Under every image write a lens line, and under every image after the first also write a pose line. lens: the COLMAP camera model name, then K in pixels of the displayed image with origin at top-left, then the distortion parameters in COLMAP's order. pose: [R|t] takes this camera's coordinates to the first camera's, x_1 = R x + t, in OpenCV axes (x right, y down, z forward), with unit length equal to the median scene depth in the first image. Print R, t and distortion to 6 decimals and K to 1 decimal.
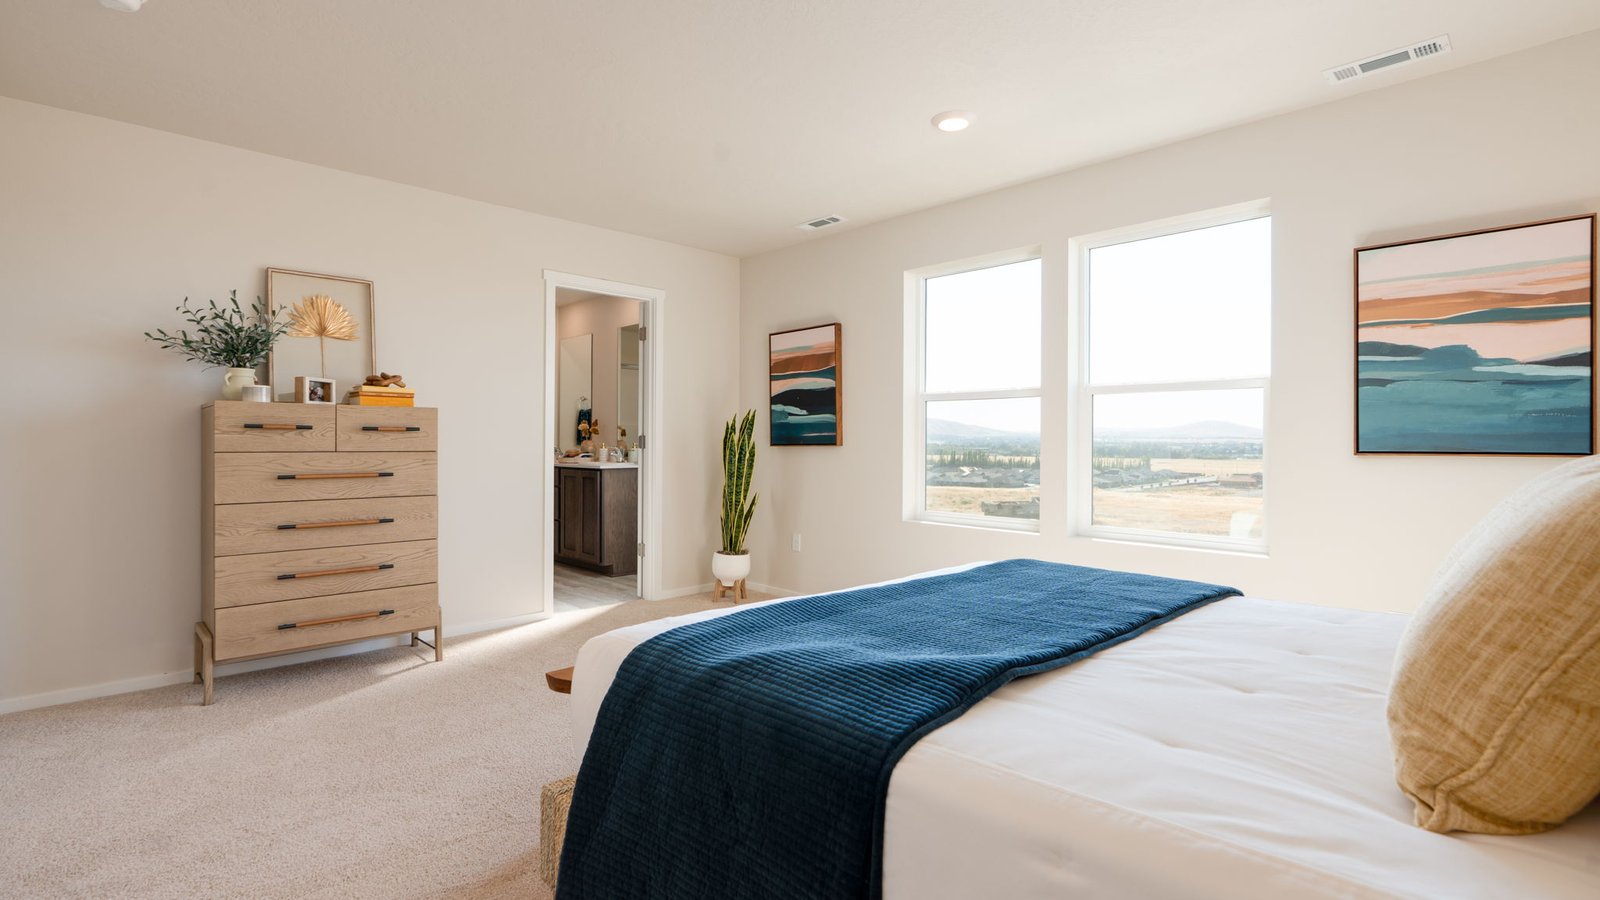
lens RADIAL K [[728.0, 0, 800.0], [0, 728.0, 450.0], [0, 0, 1]] dist [-0.002521, -0.000106]
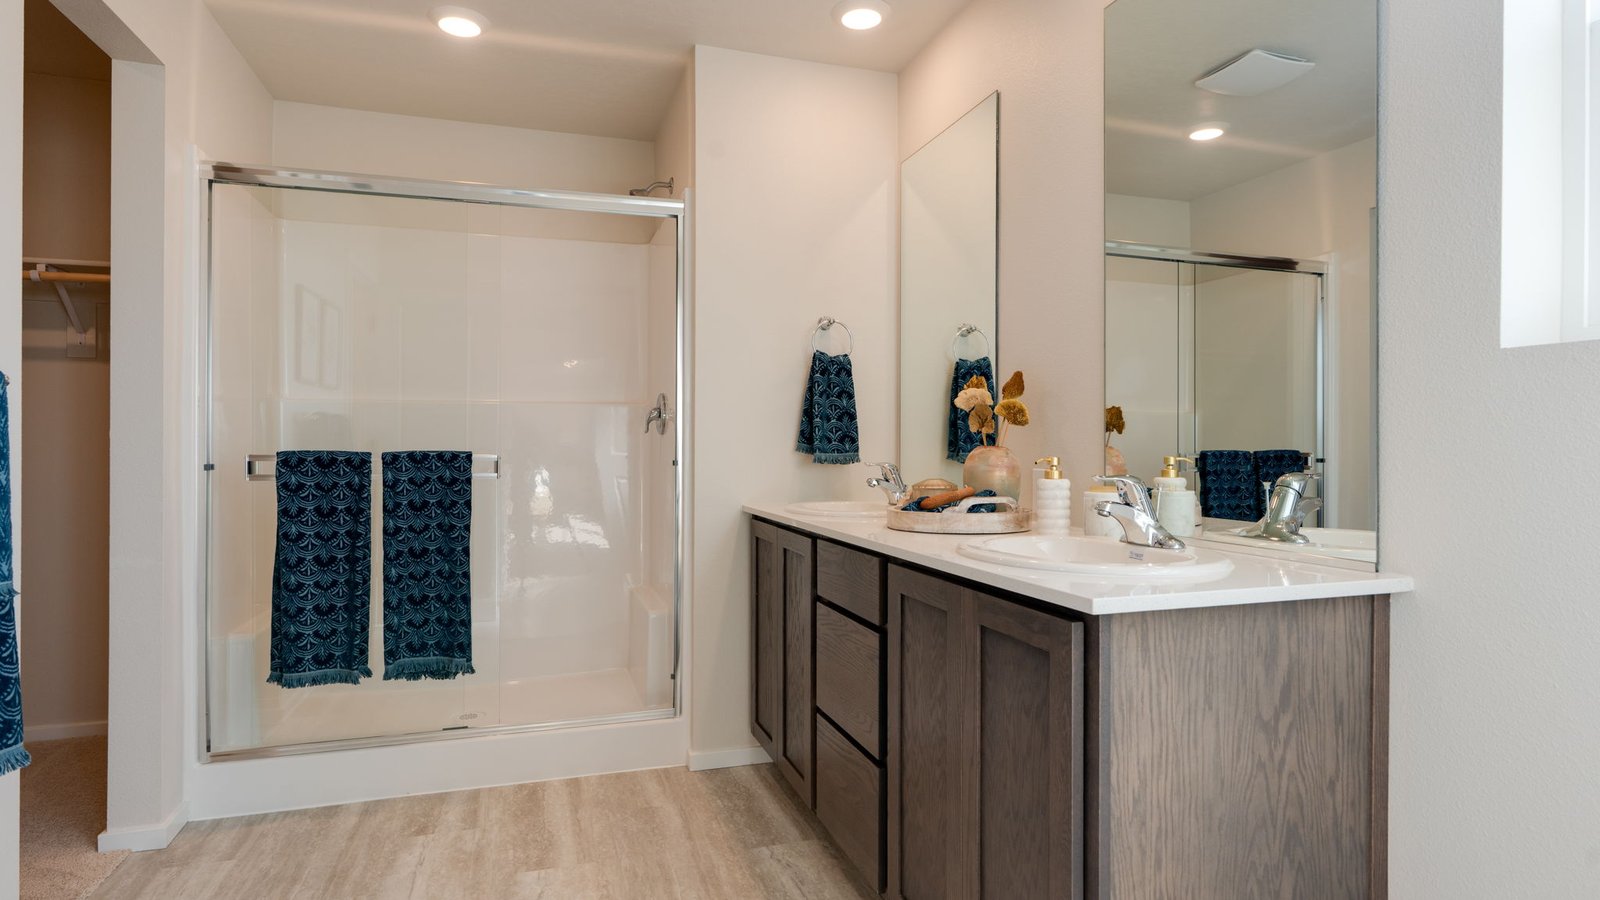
lens RADIAL K [[861.7, 0, 800.0], [0, 861.7, 450.0], [0, 0, 1]] dist [0.000111, -0.000045]
pose [[0.895091, -0.001801, -0.445881, -0.210656], [-0.000574, 0.999986, -0.005191, -0.010489], [0.445884, 0.004902, 0.895077, 0.677385]]
